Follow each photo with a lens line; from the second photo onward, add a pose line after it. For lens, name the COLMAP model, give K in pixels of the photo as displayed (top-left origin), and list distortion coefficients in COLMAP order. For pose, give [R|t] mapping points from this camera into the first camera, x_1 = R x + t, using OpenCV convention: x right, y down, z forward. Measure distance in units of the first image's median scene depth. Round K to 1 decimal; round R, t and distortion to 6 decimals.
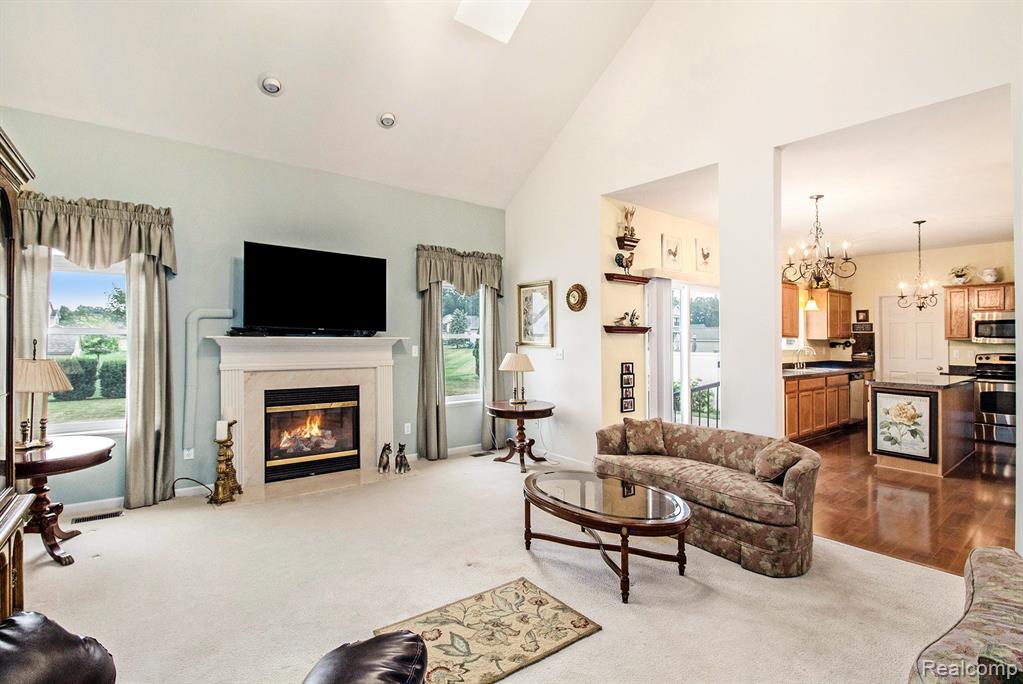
lens RADIAL K [[496.6, 0, 487.9], [0, 496.6, 343.2], [0, 0, 1]] dist [-0.006552, -0.009027]
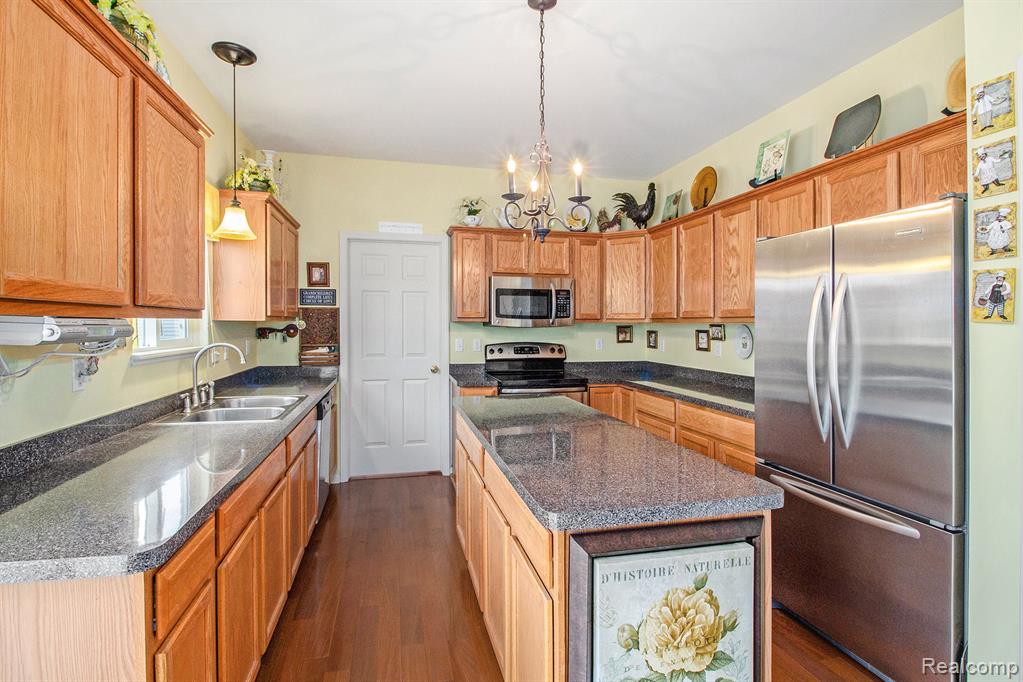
lens RADIAL K [[496.6, 0, 506.6], [0, 496.6, 319.9], [0, 0, 1]] dist [-0.006552, -0.009027]
pose [[0.404473, 0.000471, 0.914550, 0.583752], [0.010882, 0.999927, -0.005327, -0.006293], [-0.914485, 0.012107, 0.404438, 0.965572]]
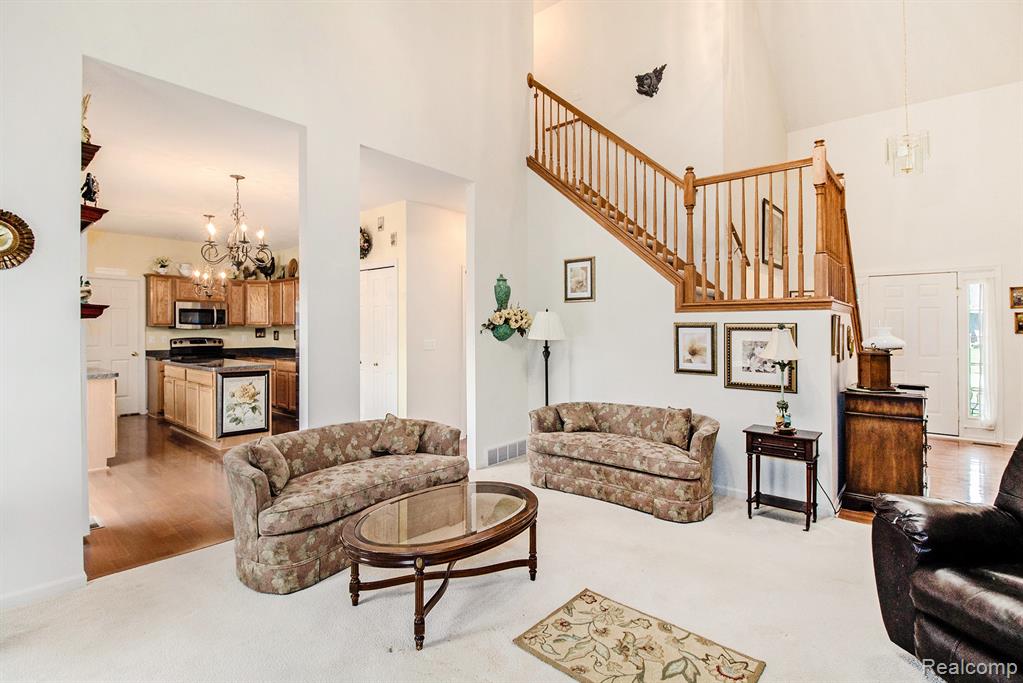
lens RADIAL K [[496.6, 0, 534.4], [0, 496.6, 328.7], [0, 0, 1]] dist [-0.006552, -0.009027]
pose [[-0.241672, -0.008661, 0.970319, -0.372925], [0.006317, 0.999925, 0.010499, -0.009222], [-0.970337, 0.008667, -0.241599, 0.632689]]
